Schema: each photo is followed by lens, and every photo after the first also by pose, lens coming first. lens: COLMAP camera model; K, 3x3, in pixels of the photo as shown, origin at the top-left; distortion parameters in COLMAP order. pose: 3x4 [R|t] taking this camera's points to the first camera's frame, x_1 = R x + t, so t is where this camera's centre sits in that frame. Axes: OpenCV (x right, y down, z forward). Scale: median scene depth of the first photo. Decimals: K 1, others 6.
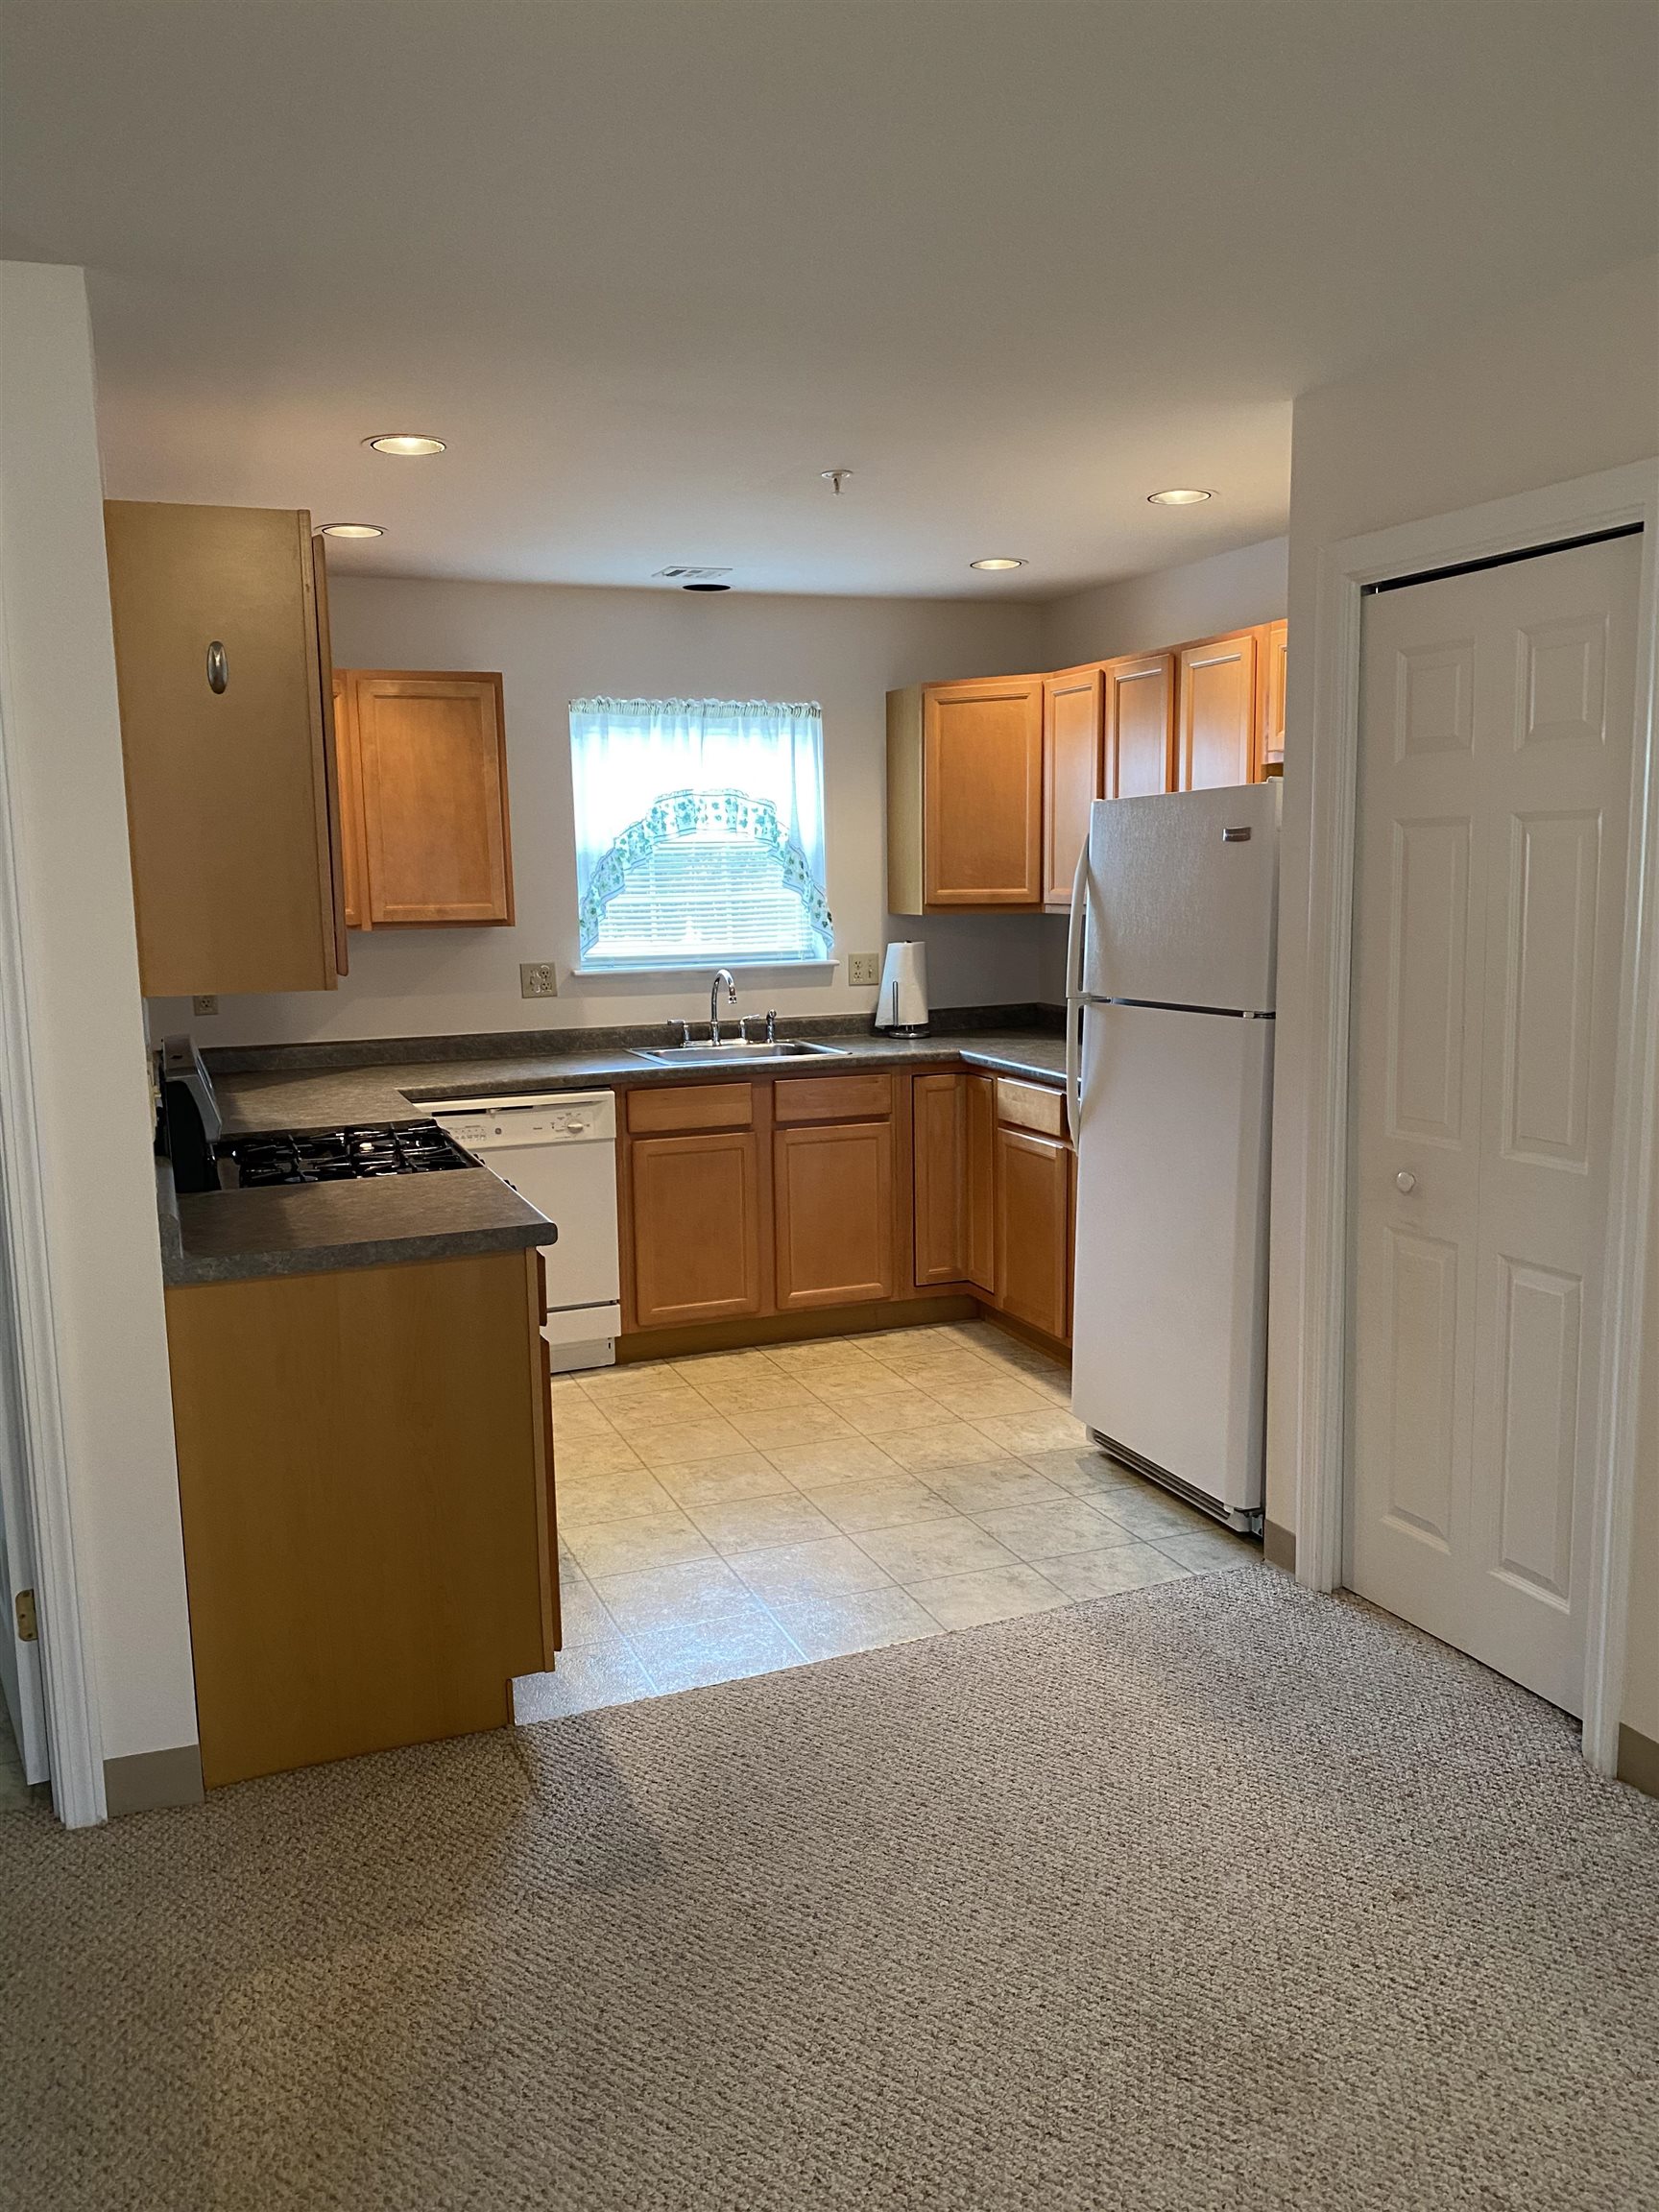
lens RADIAL K [[1690.1, 0, 809.8], [0, 1690.1, 1105.2], [0, 0, 1]] dist [0.168418, -0.463609]
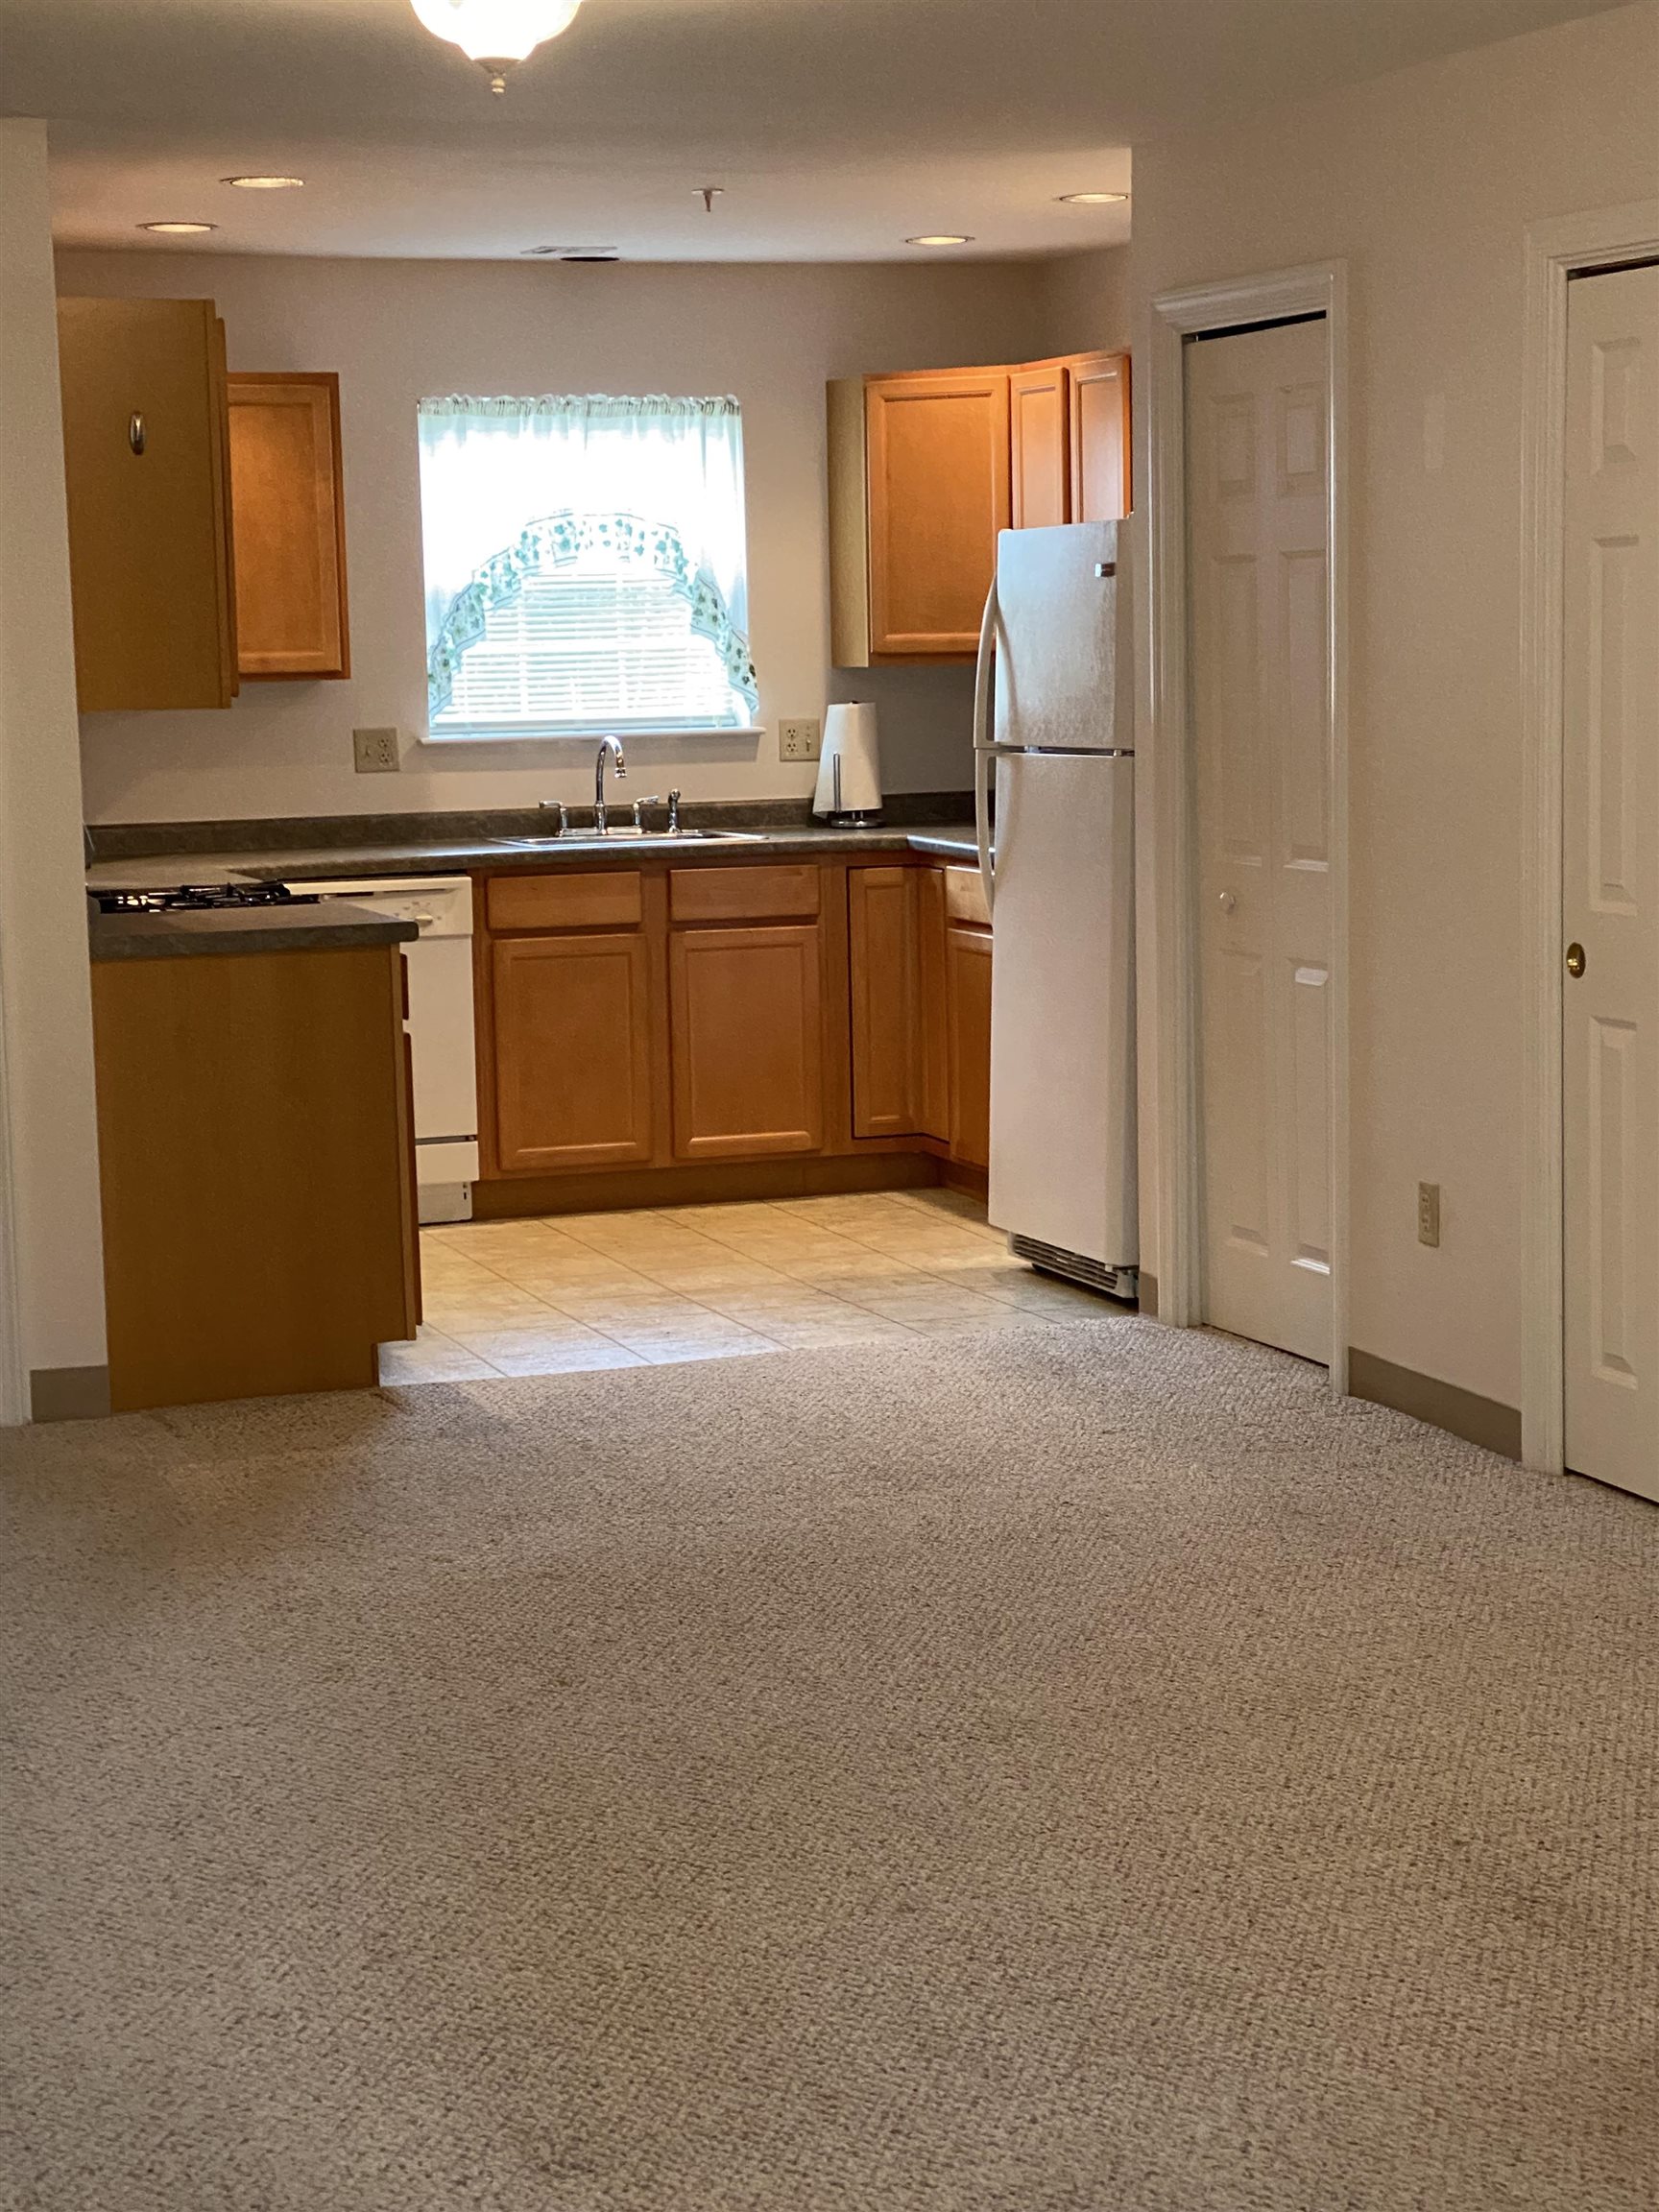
lens RADIAL K [[3986.0, 0, 829.5], [0, 3986.0, 1106.0], [0, 0, 1]] dist [-0.006505, -0.022710]
pose [[0.999671, 0.000621, -0.025643, 0.101760], [-0.001110, 0.999818, -0.019063, 0.131239], [0.025626, 0.019085, 0.999489, -0.871333]]
